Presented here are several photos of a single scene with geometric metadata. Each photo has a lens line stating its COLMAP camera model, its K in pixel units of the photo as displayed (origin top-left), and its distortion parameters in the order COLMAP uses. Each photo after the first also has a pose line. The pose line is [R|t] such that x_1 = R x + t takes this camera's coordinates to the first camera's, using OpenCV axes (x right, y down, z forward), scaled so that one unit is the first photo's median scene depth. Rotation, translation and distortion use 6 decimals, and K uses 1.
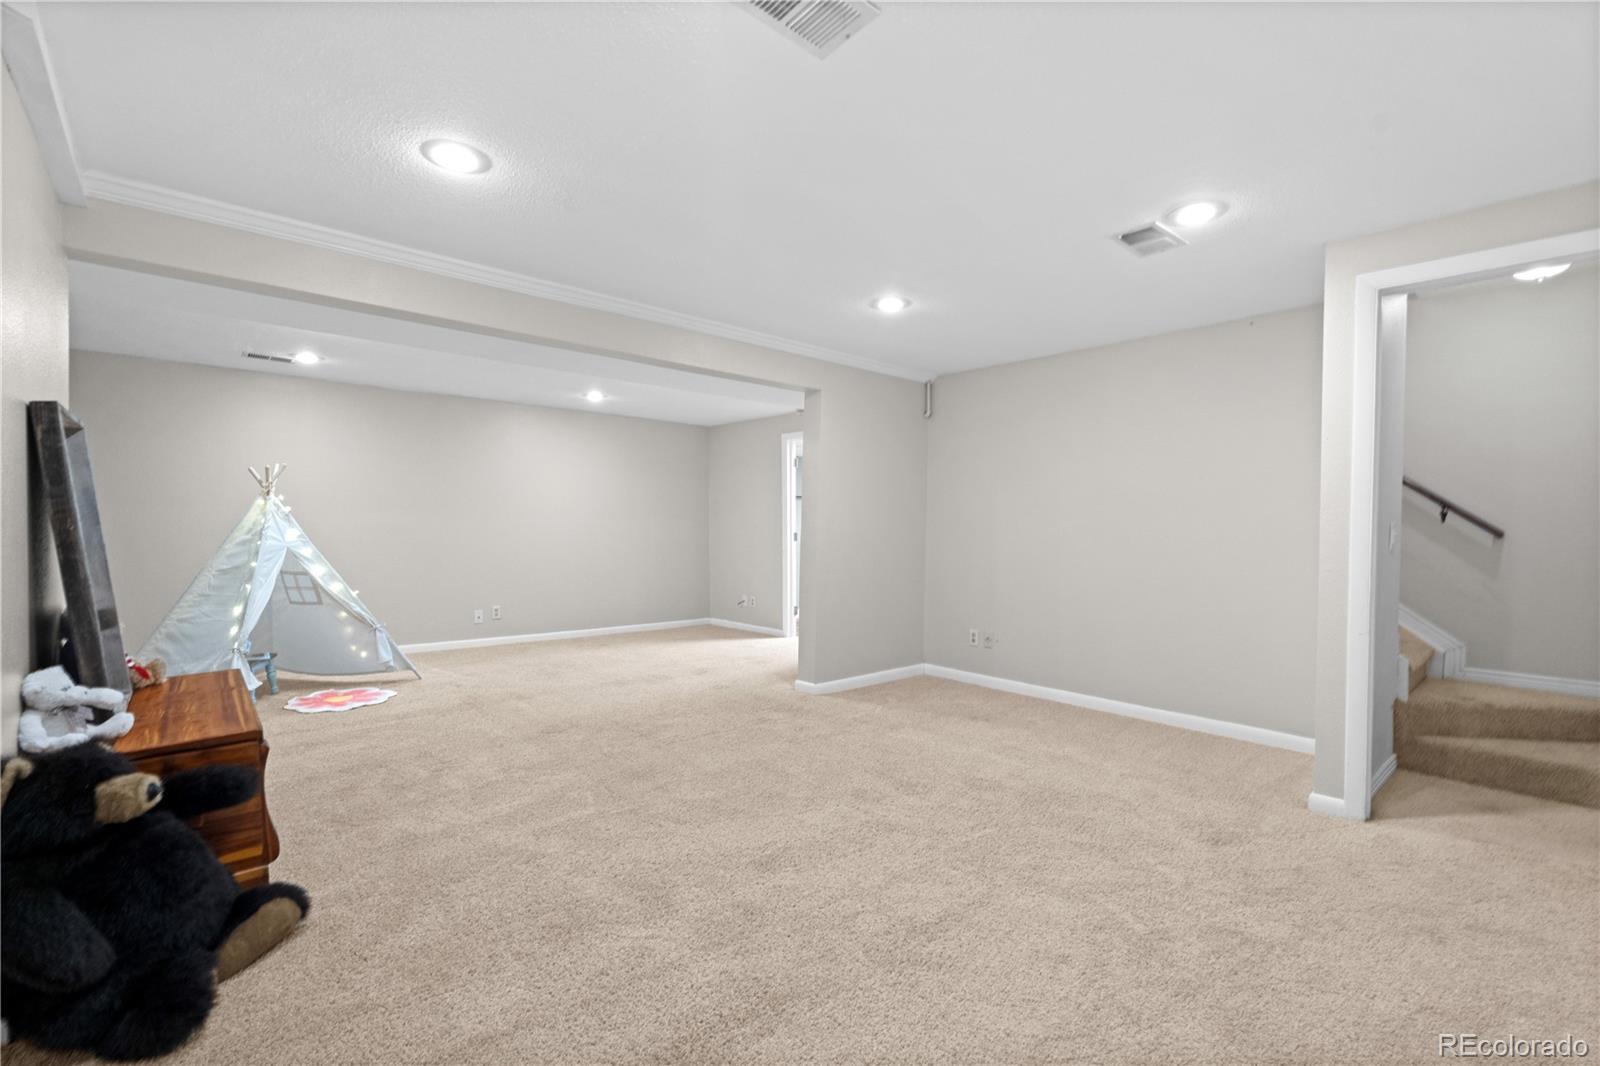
lens RADIAL K [[712.9, 0, 788.8], [0, 712.9, 538.4], [0, 0, 1]] dist [-0.005433, 0.000657]
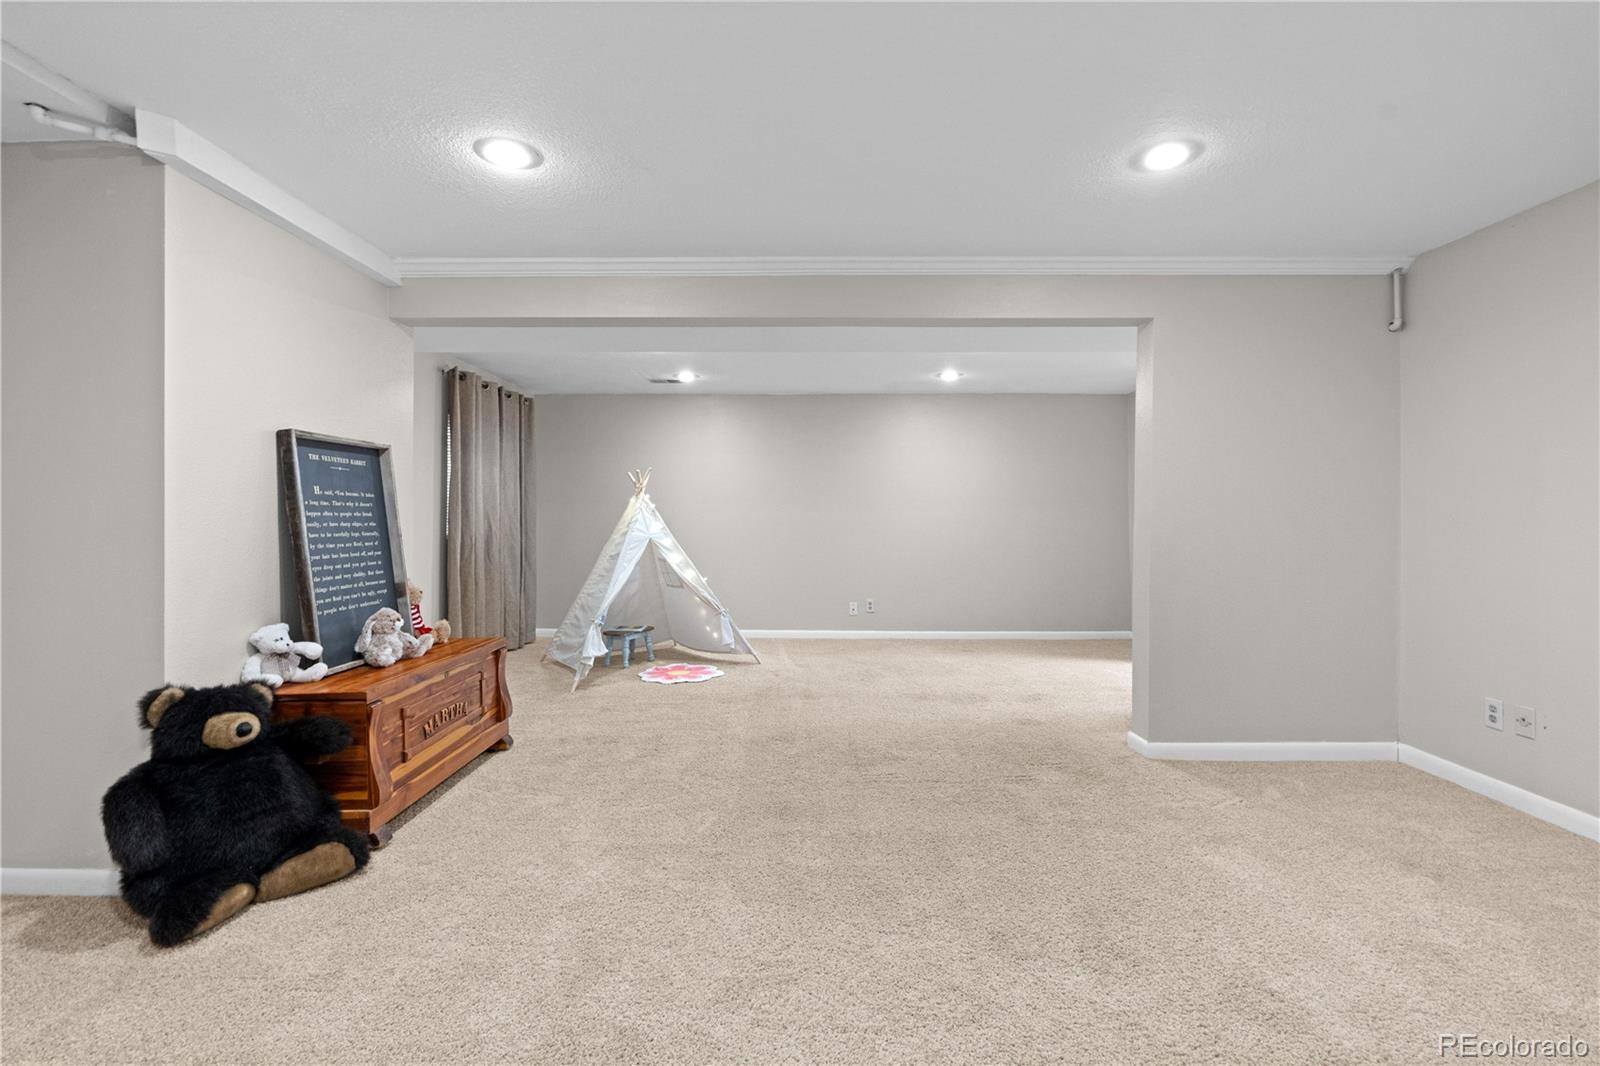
lens RADIAL K [[712.9, 0, 802.9], [0, 712.9, 517.1], [0, 0, 1]] dist [-0.005433, 0.000657]
pose [[0.746406, -0.011281, -0.665396, 0.271429], [-0.002960, 0.999790, -0.020270, 0.001039], [0.665485, 0.017099, 0.746216, 0.281804]]
